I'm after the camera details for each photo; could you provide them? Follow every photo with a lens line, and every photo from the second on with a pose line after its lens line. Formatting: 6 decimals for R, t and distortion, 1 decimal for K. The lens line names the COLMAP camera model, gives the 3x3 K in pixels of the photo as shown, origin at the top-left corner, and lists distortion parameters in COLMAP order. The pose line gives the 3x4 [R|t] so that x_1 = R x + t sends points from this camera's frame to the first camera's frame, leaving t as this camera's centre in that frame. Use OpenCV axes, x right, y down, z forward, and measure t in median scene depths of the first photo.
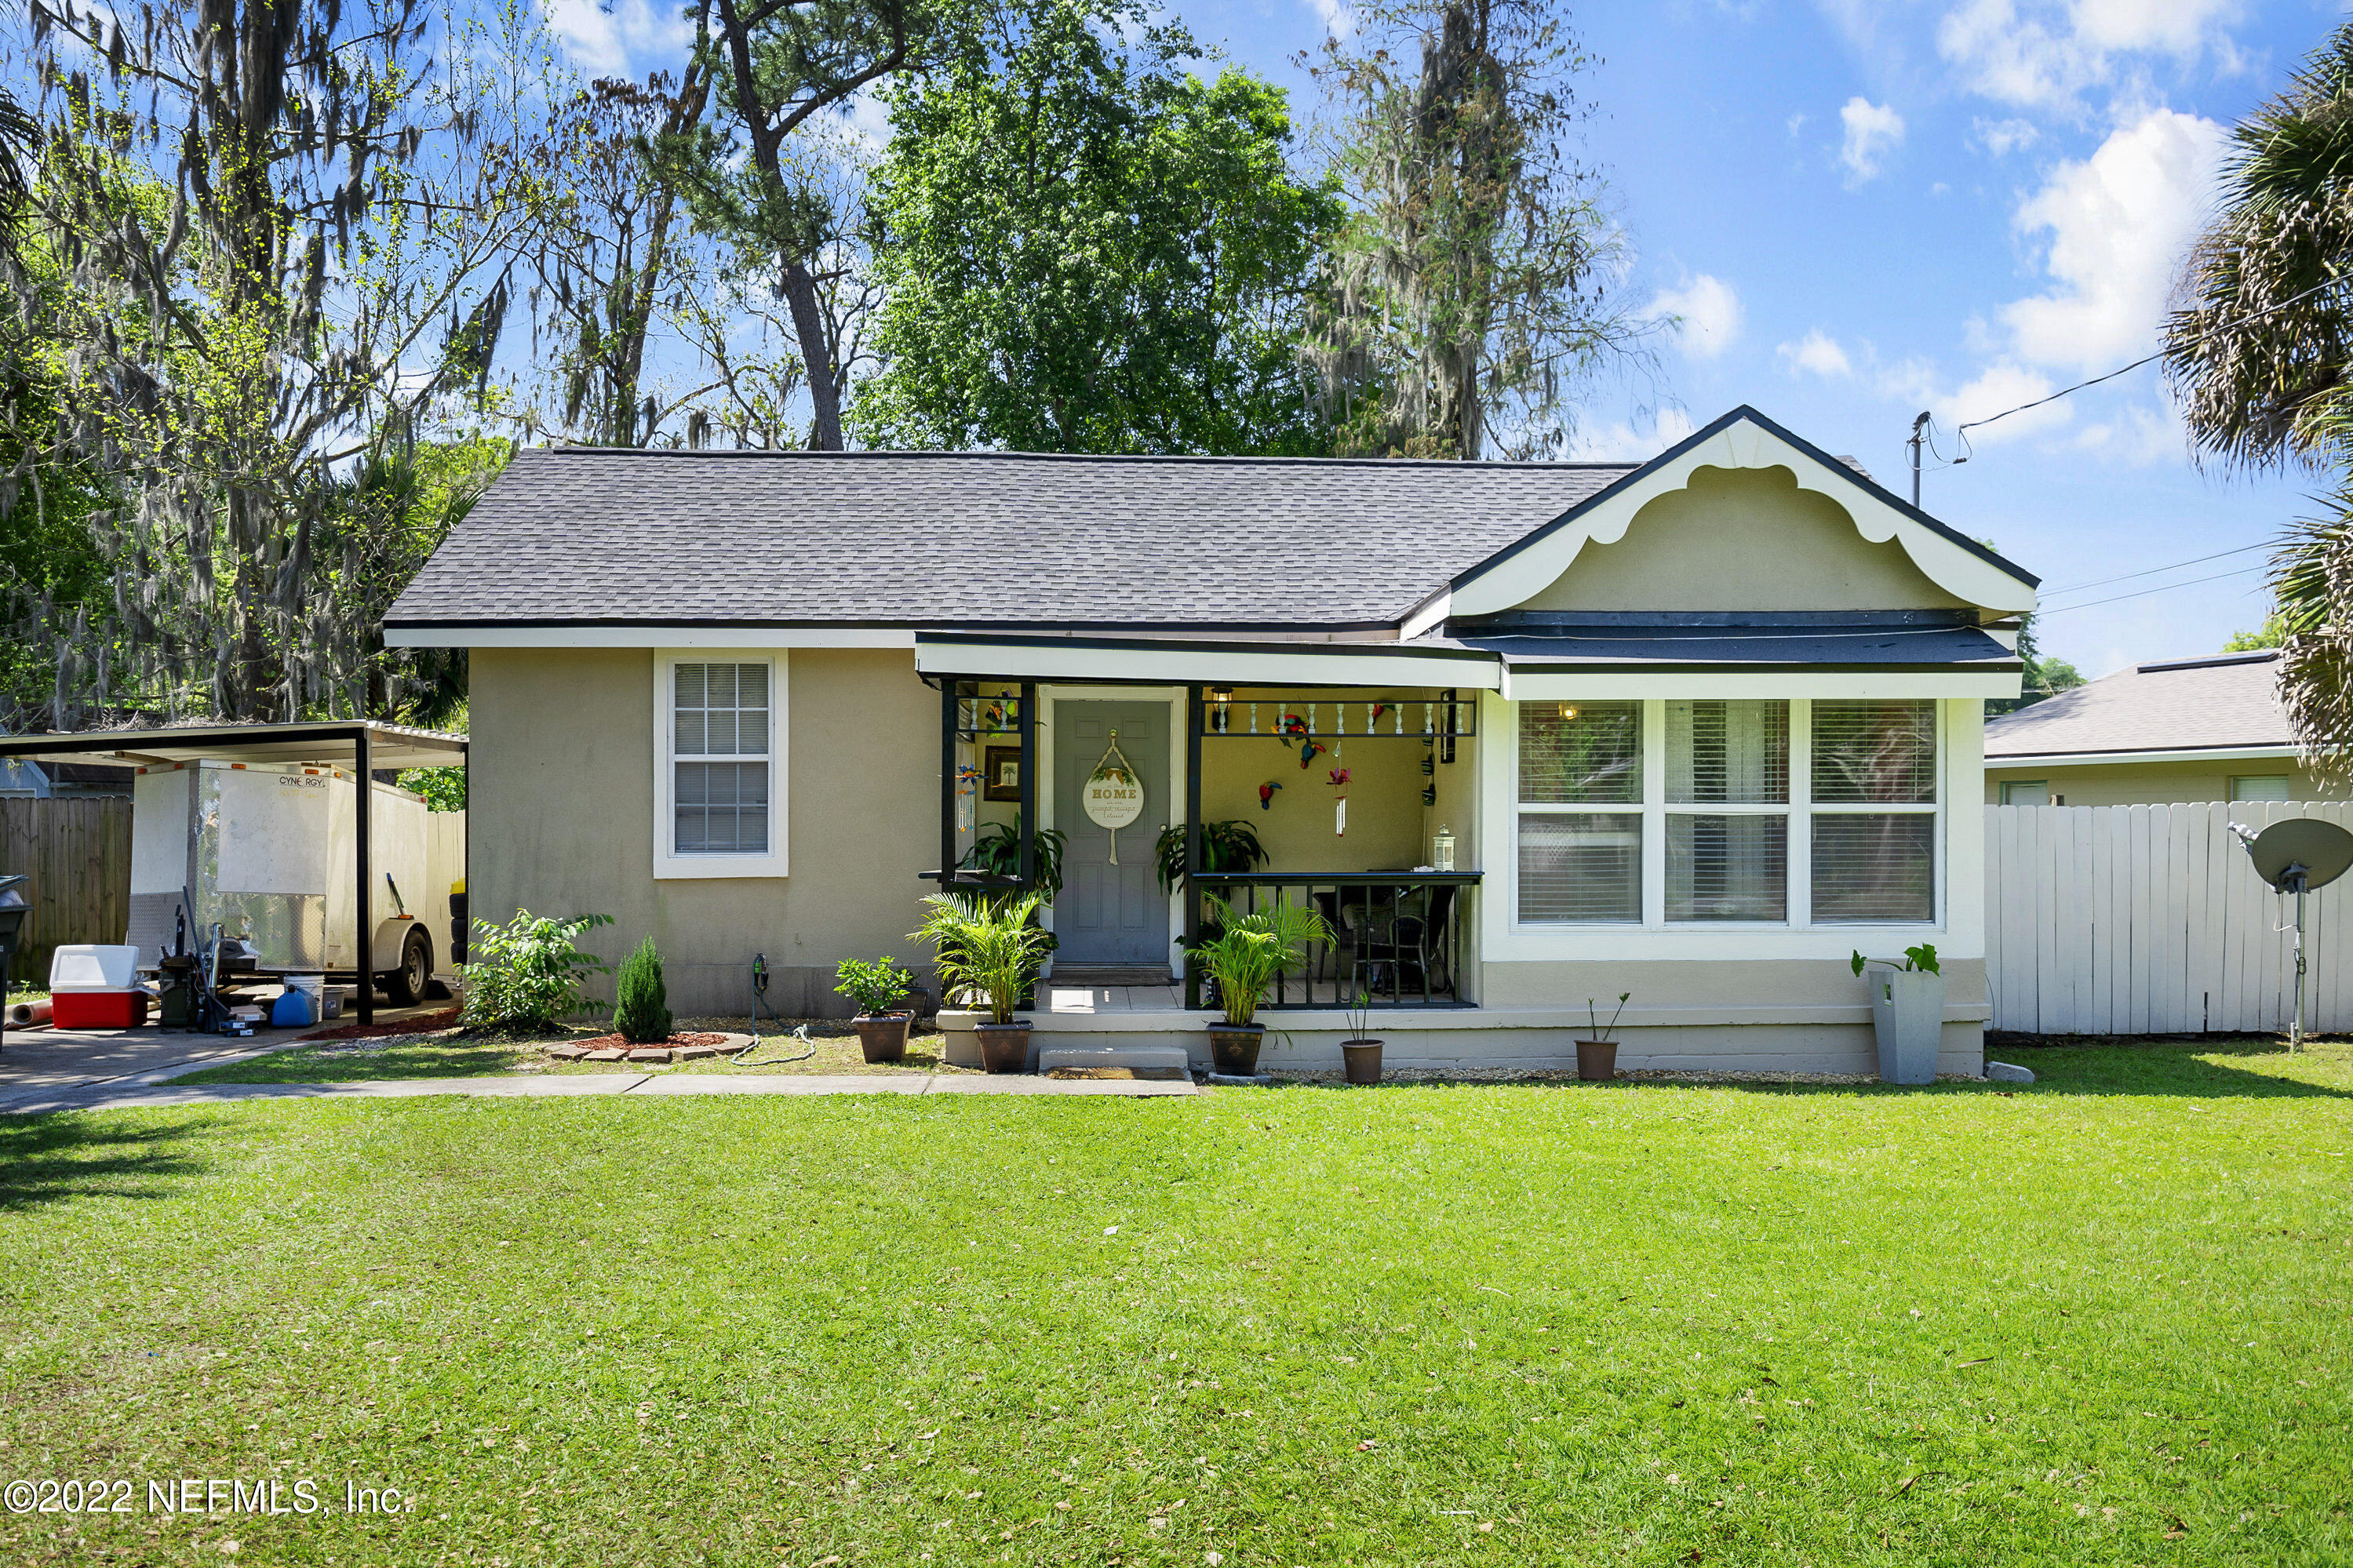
lens RADIAL K [[2176.9, 0, 1177.6], [0, 2176.9, 801.9], [0, 0, 1]] dist [0.059939, 0.000000]
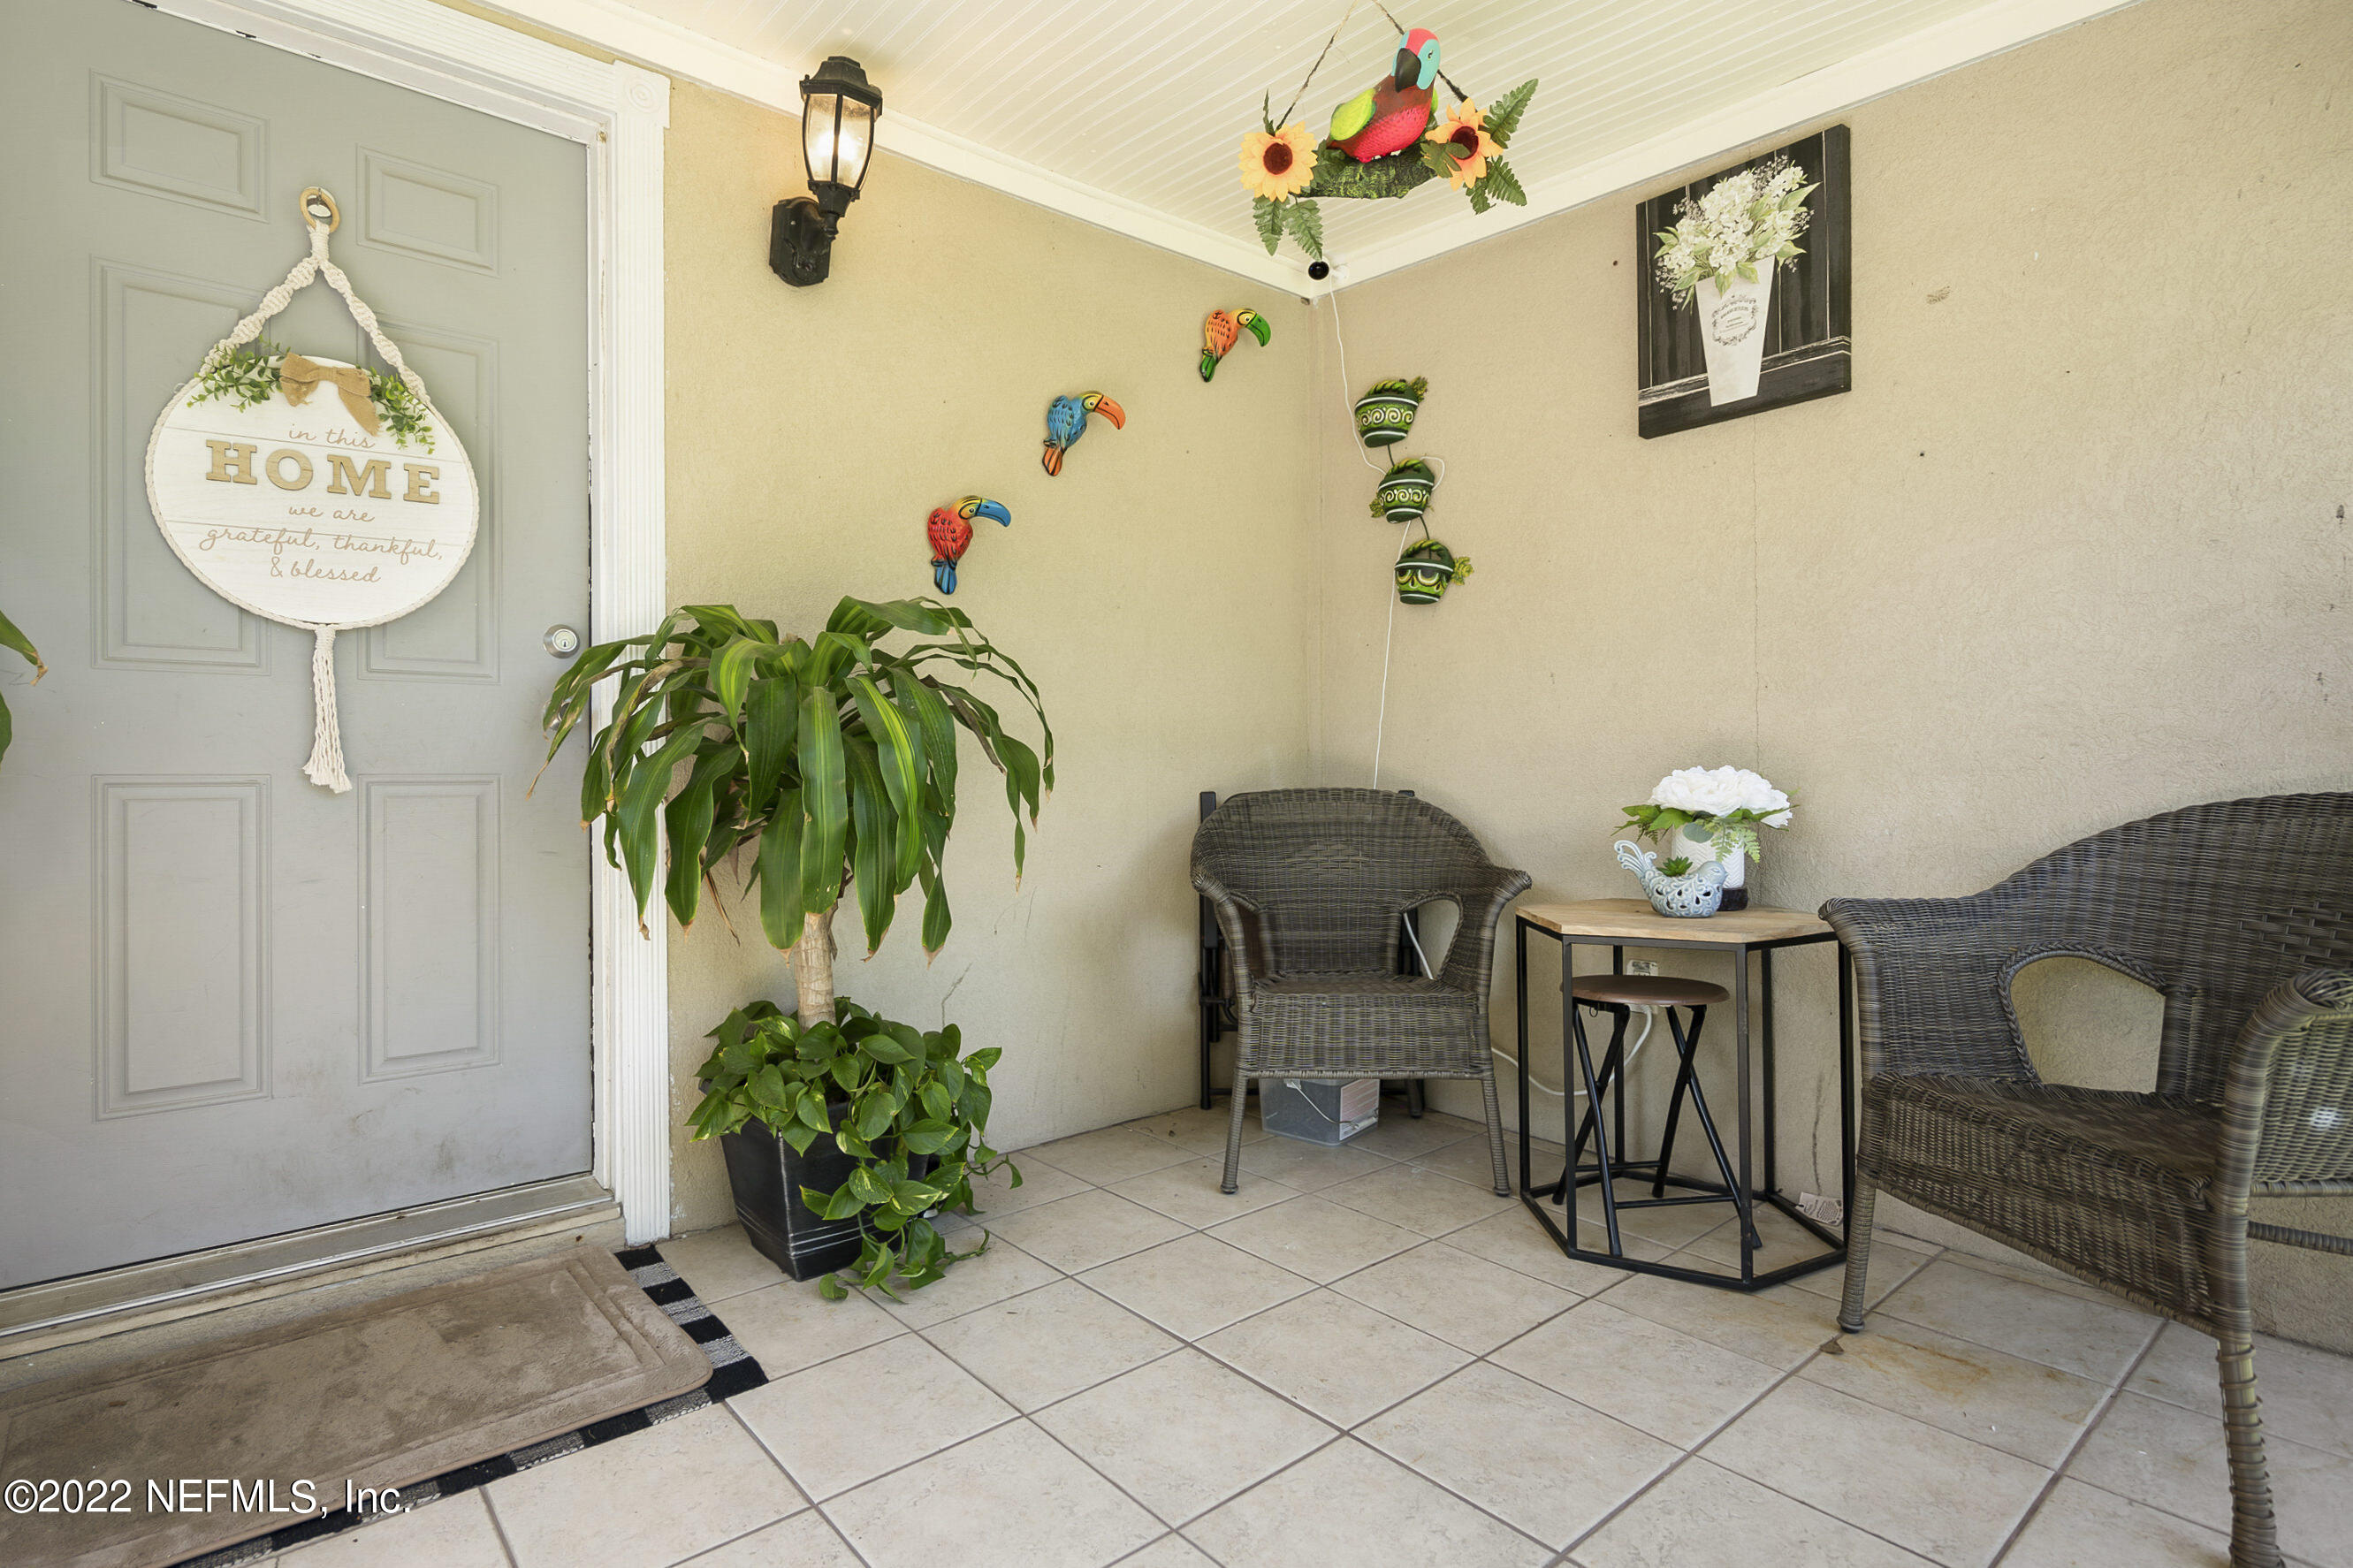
lens RADIAL K [[1109.9, 0, 1176.0], [0, 1109.9, 771.7], [0, 0, 1]] dist [-0.000914, -0.000146]
pose [[0.814502, -0.007672, 0.580111, -0.022881], [0.006119, 0.999971, 0.004633, 0.026967], [-0.580129, -0.000224, 0.814524, 0.803736]]
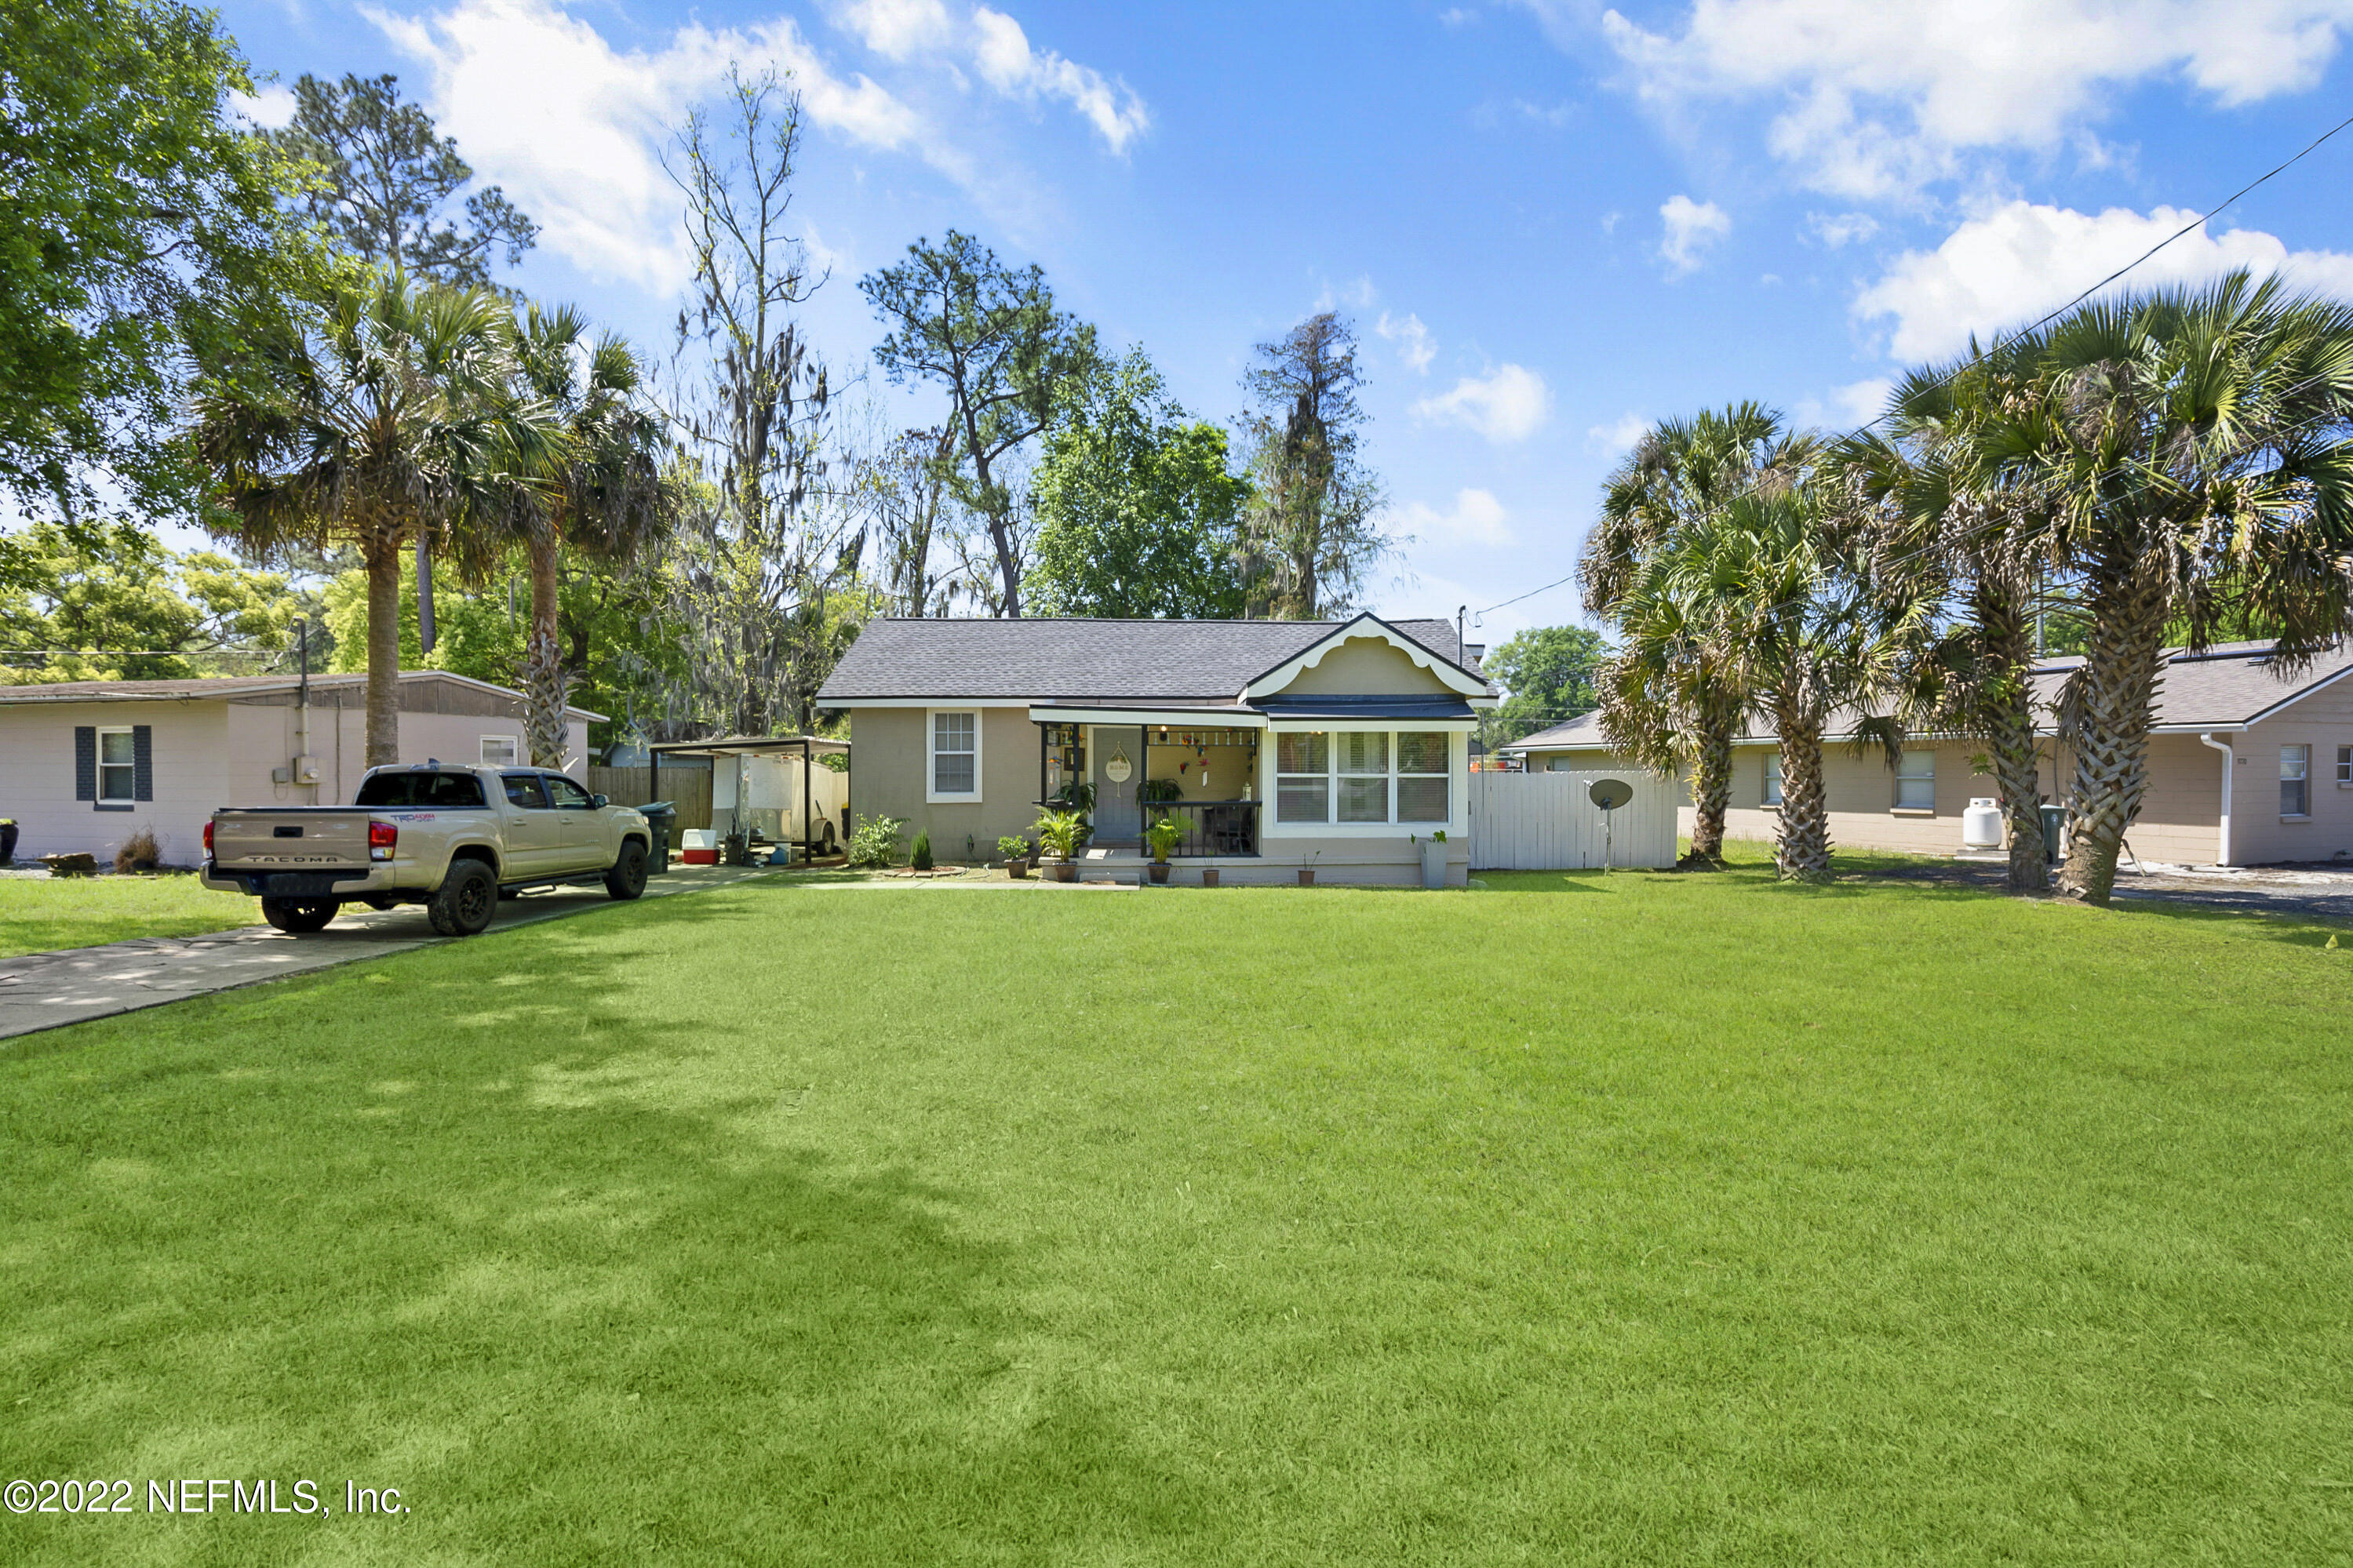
lens RADIAL K [[1109.8, 0, 1173.3], [0, 1109.8, 764.5], [0, 0, 1]] dist [-0.000914, -0.000146]
pose [[0.999699, 0.000345, -0.024532, 0.056318], [-0.000233, 0.999989, 0.004600, -0.012007], [0.024534, -0.004593, 0.999688, -0.195569]]
